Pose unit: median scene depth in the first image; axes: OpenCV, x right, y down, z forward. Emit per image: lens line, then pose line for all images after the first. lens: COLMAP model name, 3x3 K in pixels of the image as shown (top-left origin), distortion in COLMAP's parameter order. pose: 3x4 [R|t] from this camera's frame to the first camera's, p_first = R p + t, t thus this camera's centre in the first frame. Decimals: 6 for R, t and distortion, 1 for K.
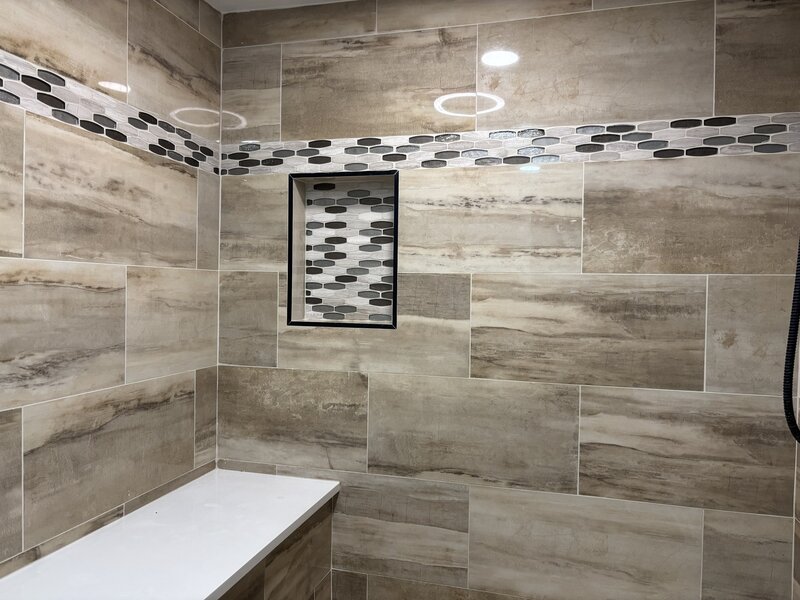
lens RADIAL K [[605.2, 0, 395.2], [0, 605.2, 301.2], [0, 0, 1]] dist [0.057039, -0.091090]
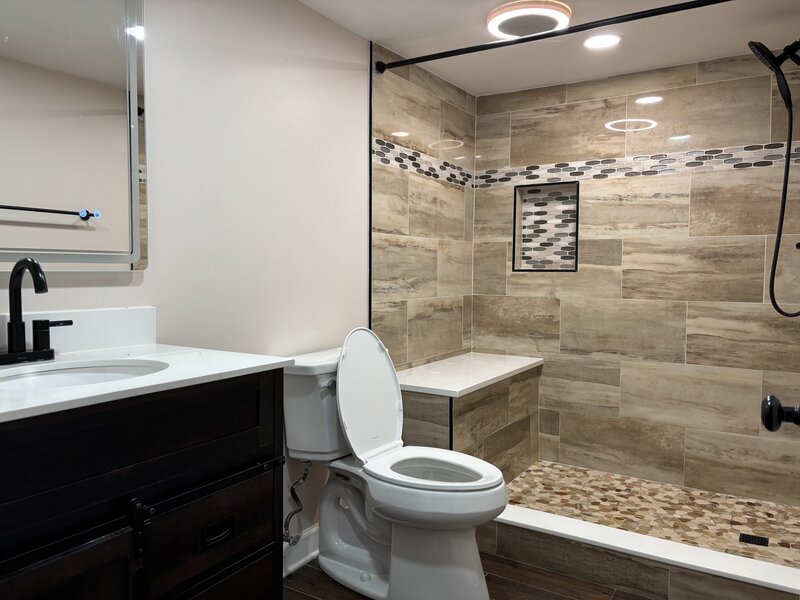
lens RADIAL K [[605.2, 0, 395.2], [0, 605.2, 301.2], [0, 0, 1]] dist [0.057039, -0.091090]
pose [[0.957173, 0.003865, -0.289490, 0.007844], [0.005485, 0.999489, 0.031480, 0.076575], [0.289464, -0.031720, 0.956663, -0.889919]]
